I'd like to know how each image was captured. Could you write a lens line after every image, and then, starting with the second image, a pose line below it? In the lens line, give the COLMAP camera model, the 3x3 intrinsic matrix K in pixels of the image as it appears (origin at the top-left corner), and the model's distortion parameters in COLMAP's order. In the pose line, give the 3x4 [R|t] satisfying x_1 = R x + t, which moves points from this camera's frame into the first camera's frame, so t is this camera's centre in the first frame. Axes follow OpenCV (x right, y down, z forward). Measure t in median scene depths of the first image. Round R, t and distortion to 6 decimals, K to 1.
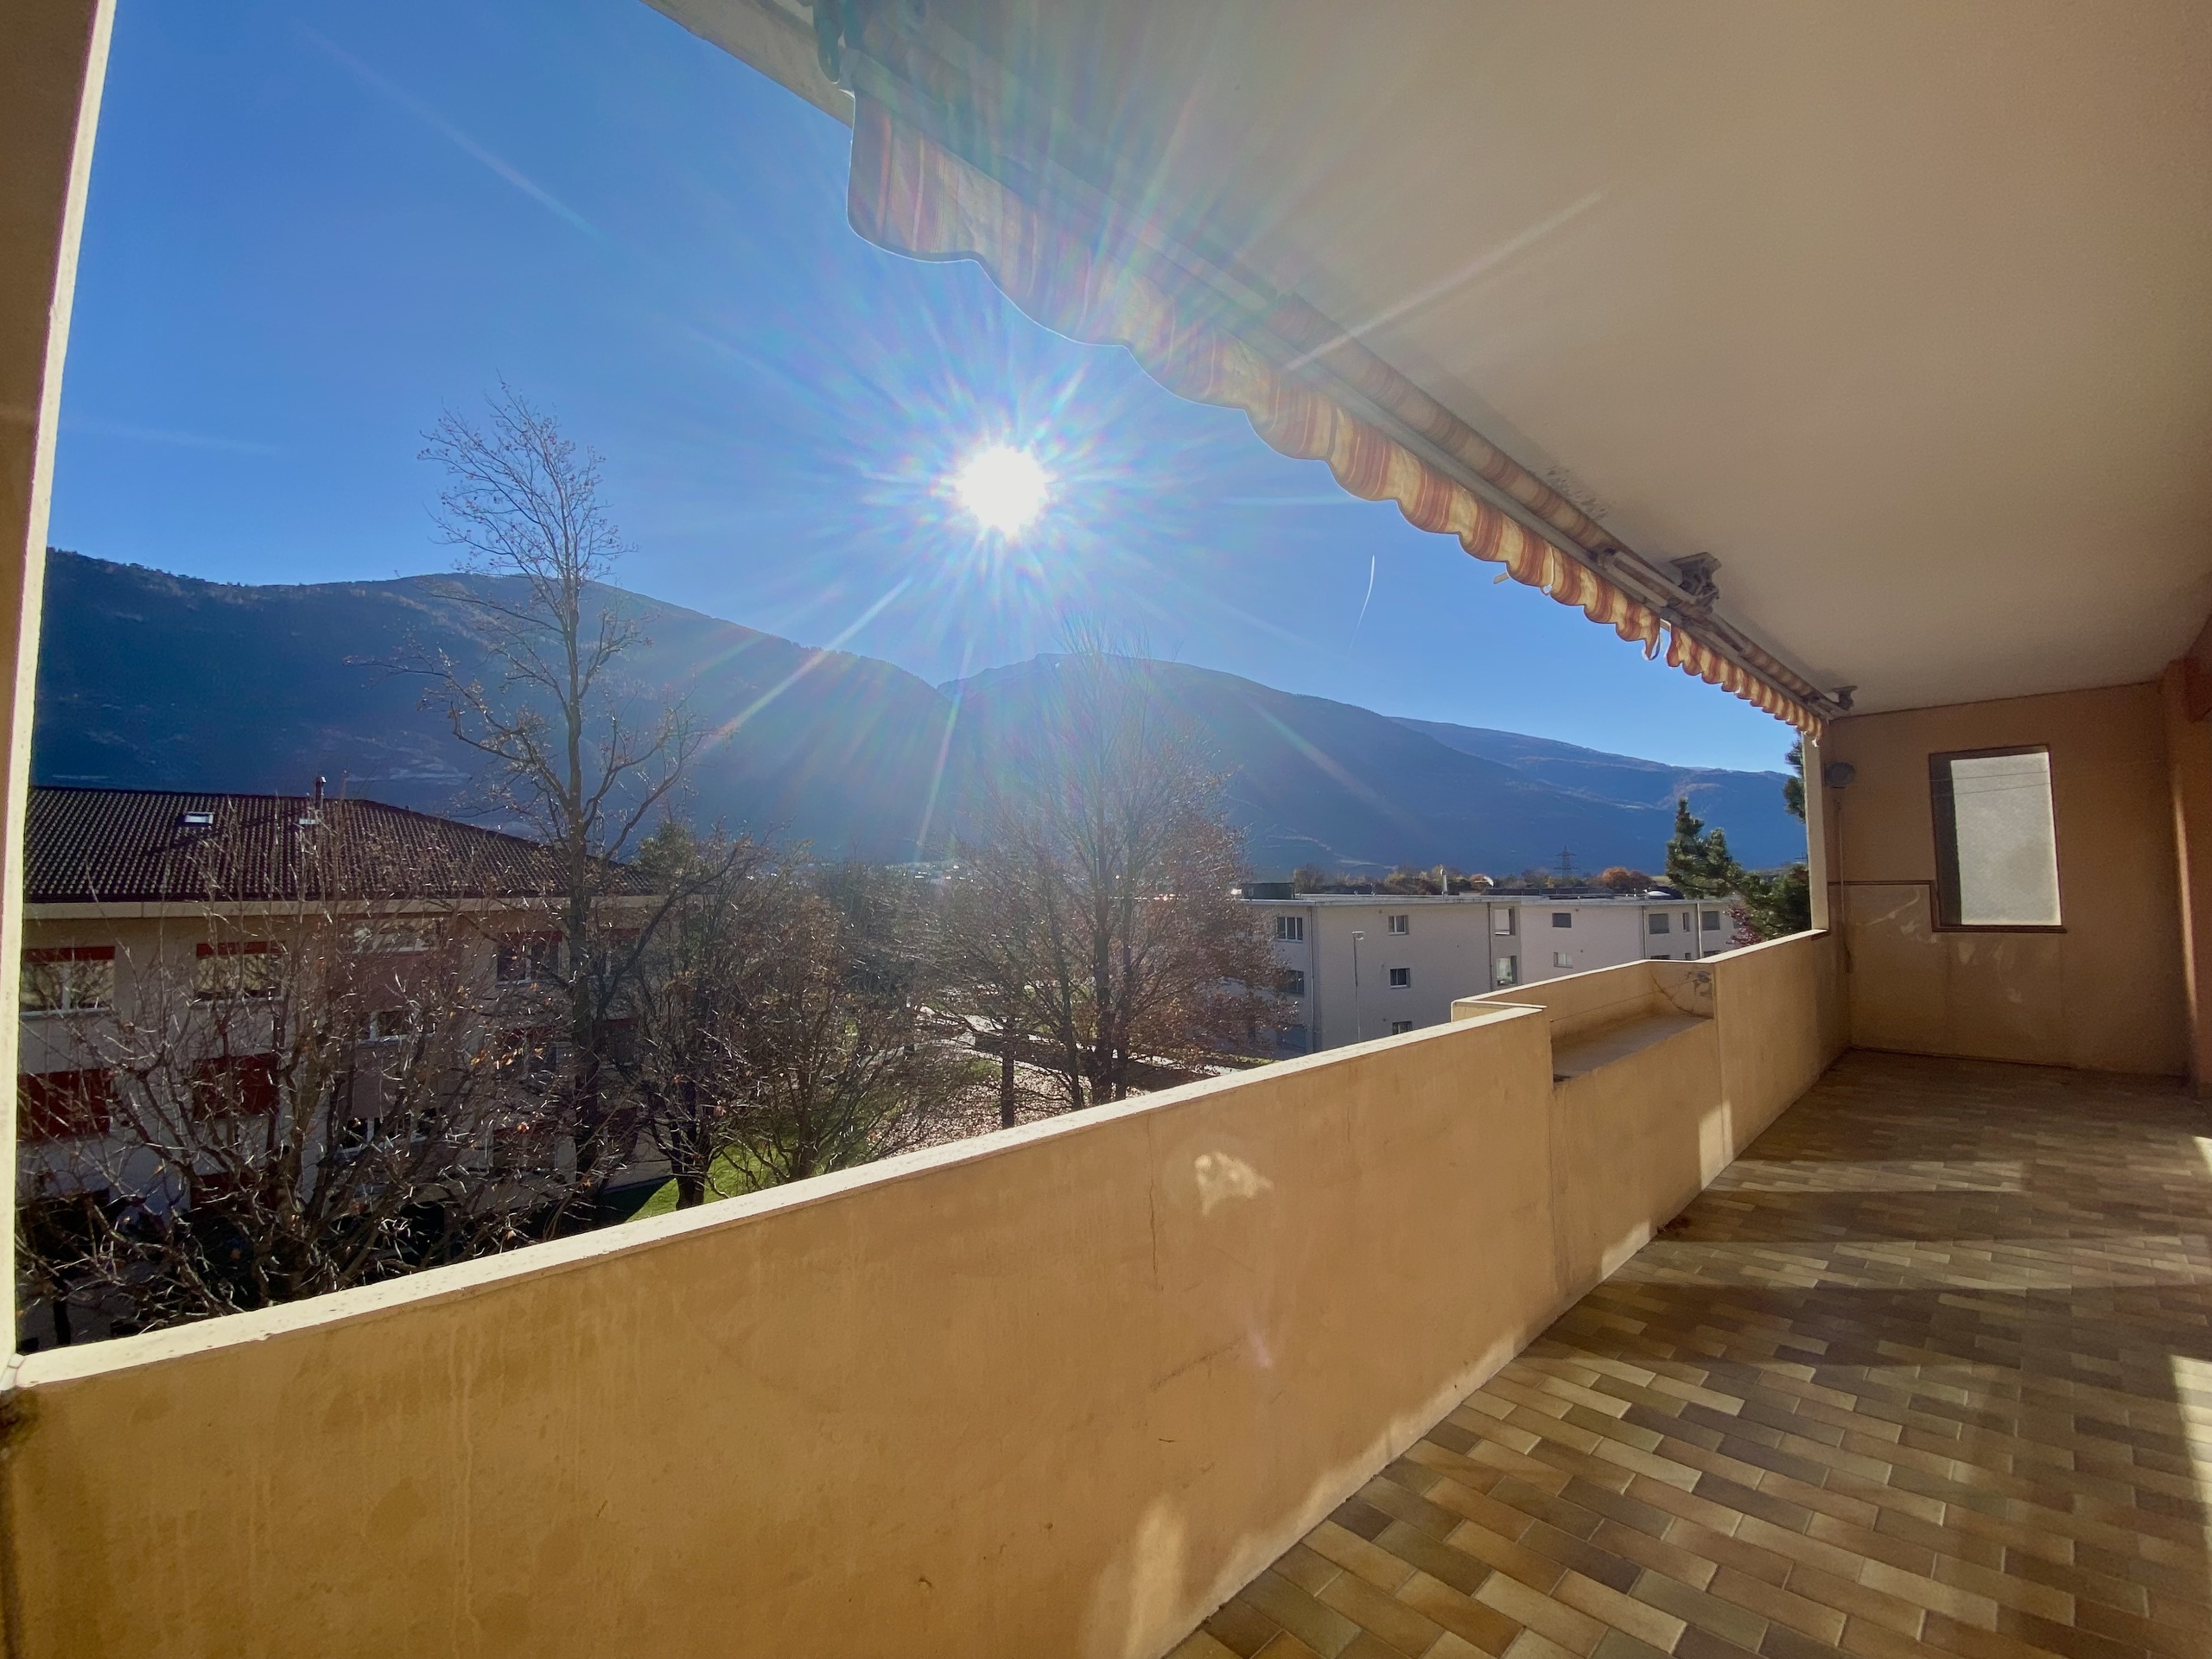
lens RADIAL K [[946.3, 0, 1074.3], [0, 946.3, 837.8], [0, 0, 1]] dist [0.000181, -0.016270]
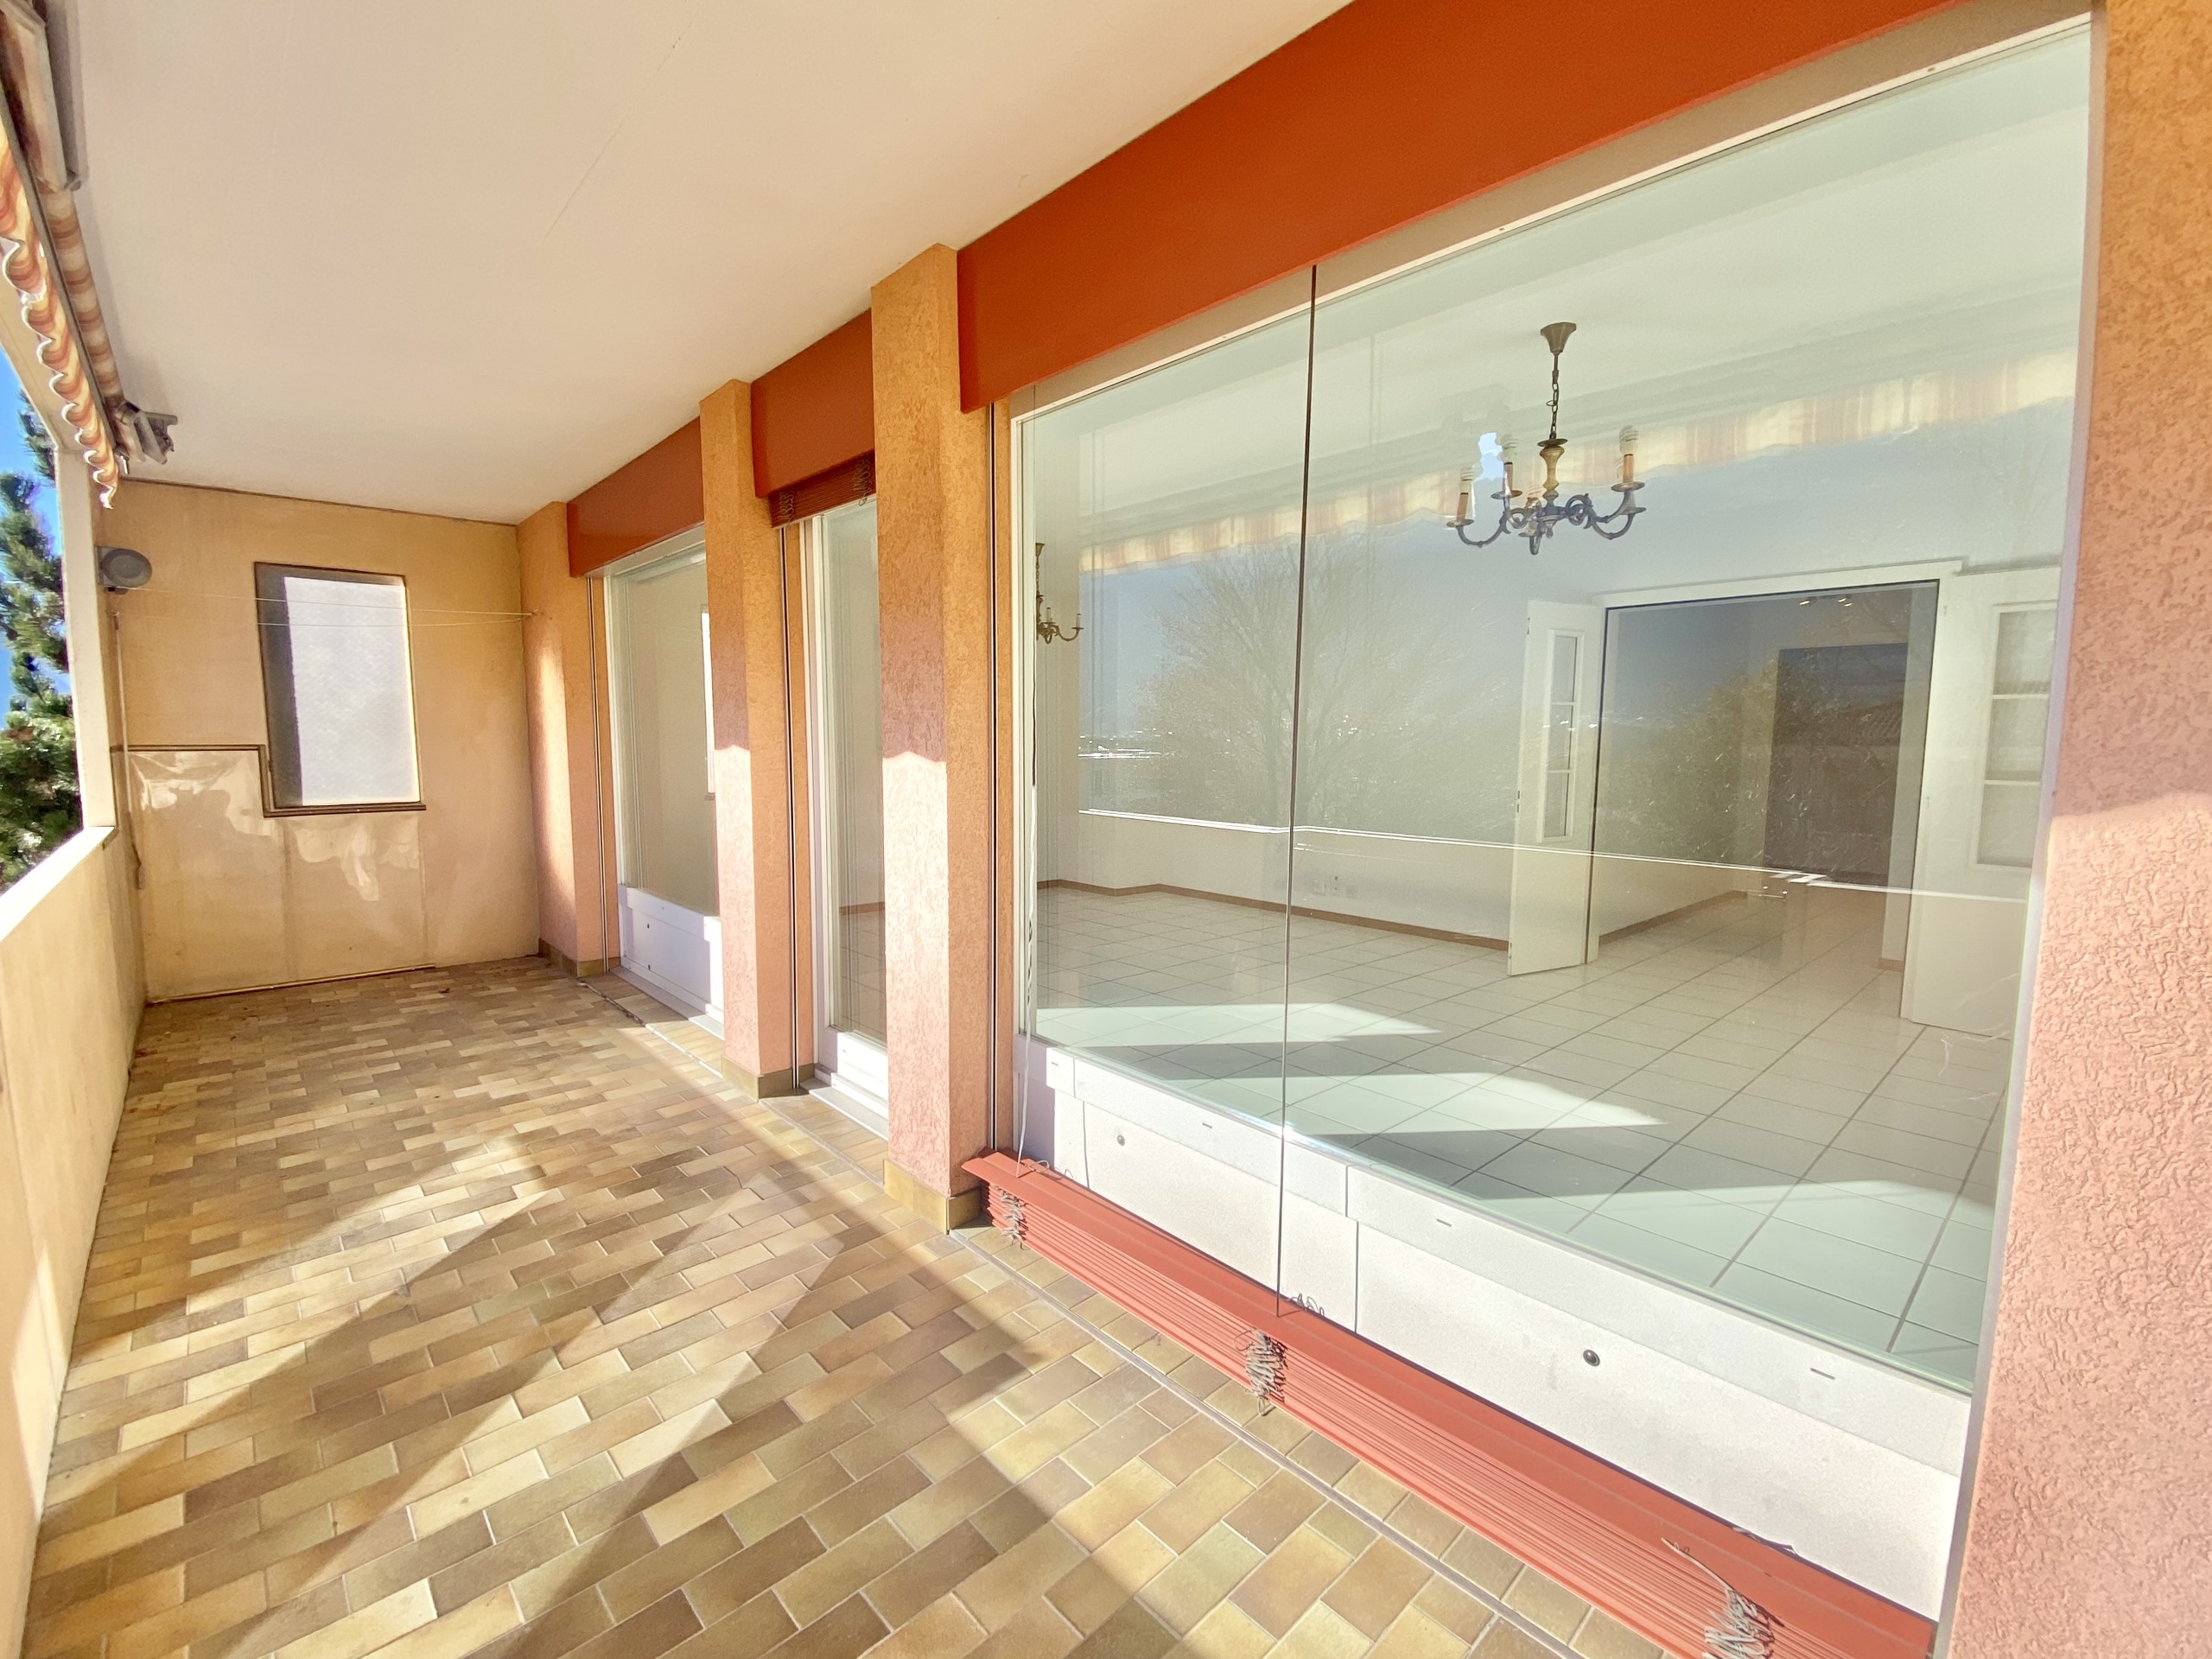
lens RADIAL K [[946.3, 0, 1074.3], [0, 946.3, 837.8], [0, 0, 1]] dist [0.000181, -0.016270]
pose [[0.007505, -0.089988, 0.995915, 0.310479], [-0.057323, 0.994266, 0.090271, 0.024273], [-0.998327, -0.057766, 0.002304, 0.561290]]
